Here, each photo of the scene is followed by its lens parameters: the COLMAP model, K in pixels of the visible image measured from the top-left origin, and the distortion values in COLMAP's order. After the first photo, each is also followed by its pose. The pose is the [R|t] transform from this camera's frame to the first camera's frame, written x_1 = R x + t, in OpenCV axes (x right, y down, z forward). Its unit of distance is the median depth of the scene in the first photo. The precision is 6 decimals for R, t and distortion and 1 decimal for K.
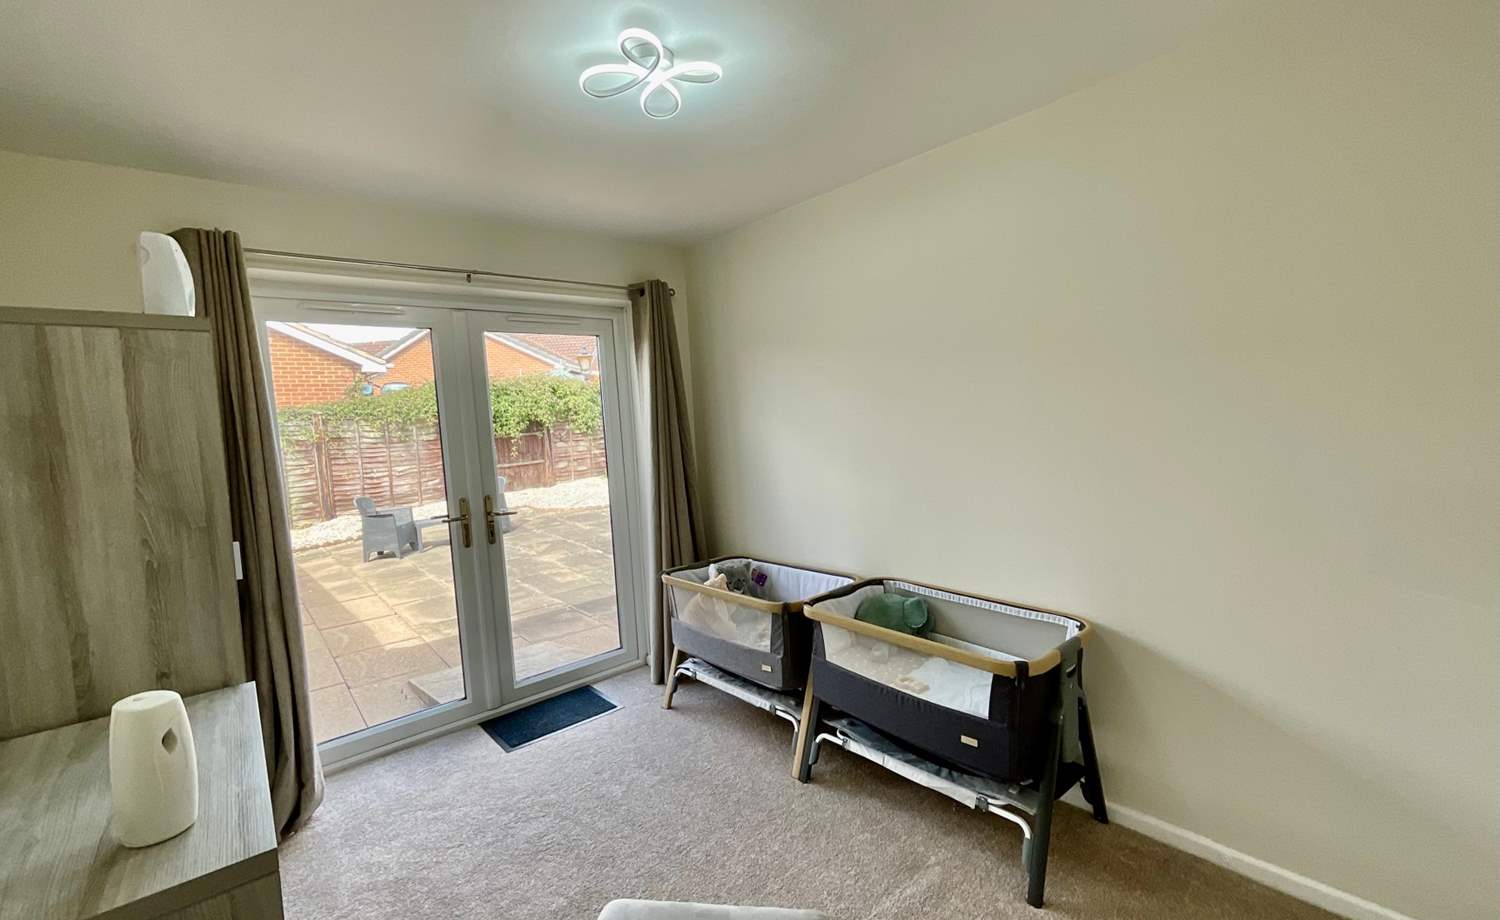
lens RADIAL K [[629.0, 0, 742.3], [0, 629.0, 455.0], [0, 0, 1]] dist [-0.000003, 0.000124]
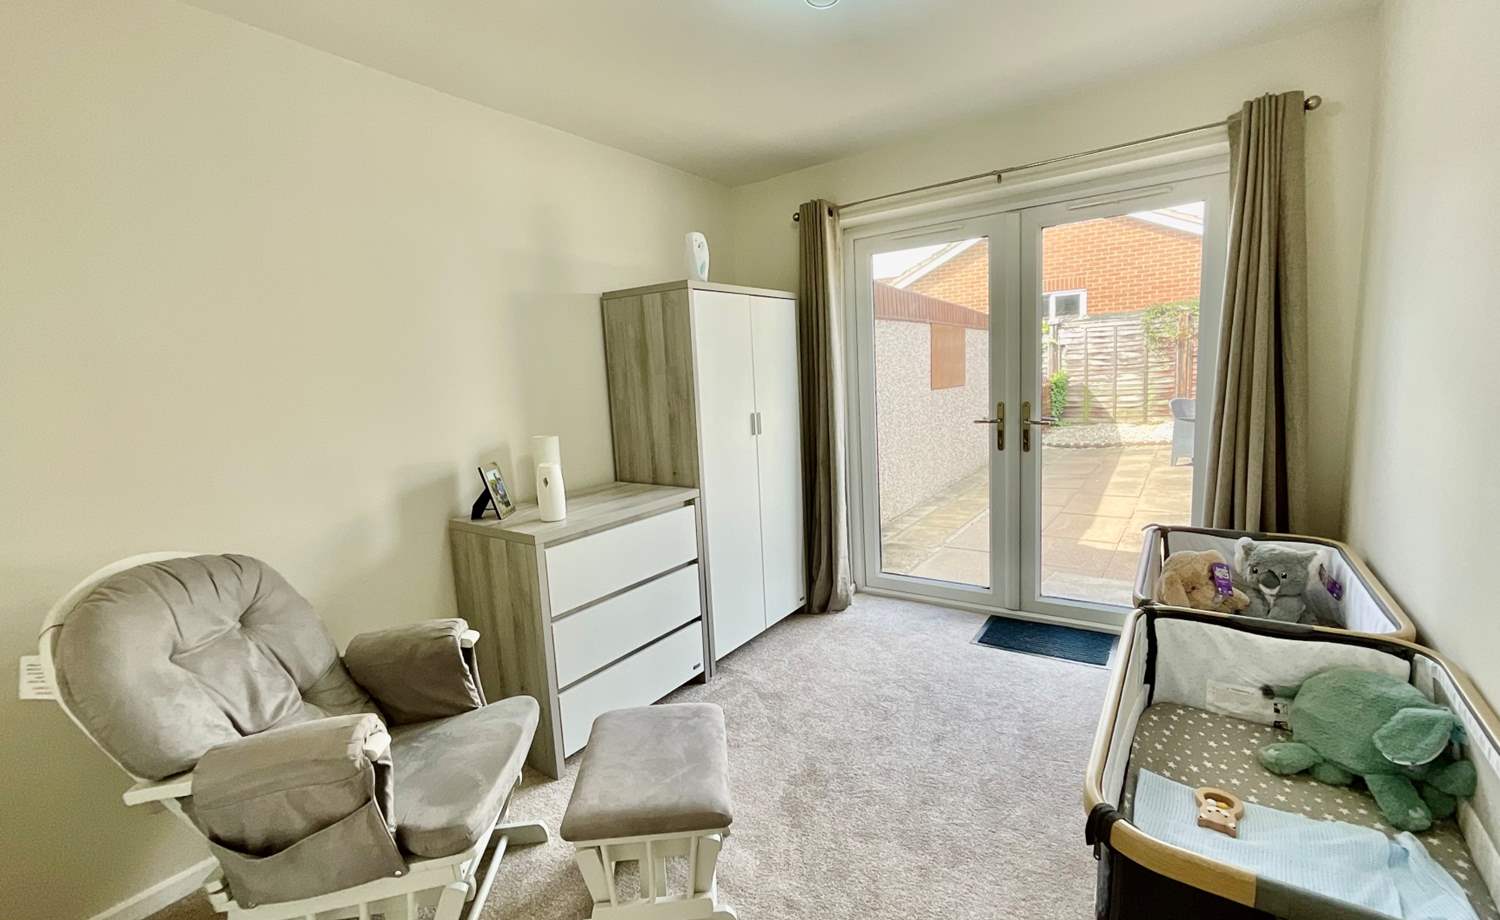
lens RADIAL K [[629.0, 0, 742.3], [0, 629.0, 455.0], [0, 0, 1]] dist [-0.000003, 0.000124]
pose [[0.244070, 0.172976, -0.954206, 0.479434], [-0.012056, 0.984429, 0.175370, -0.024118], [0.969683, -0.031298, 0.242355, 0.359354]]
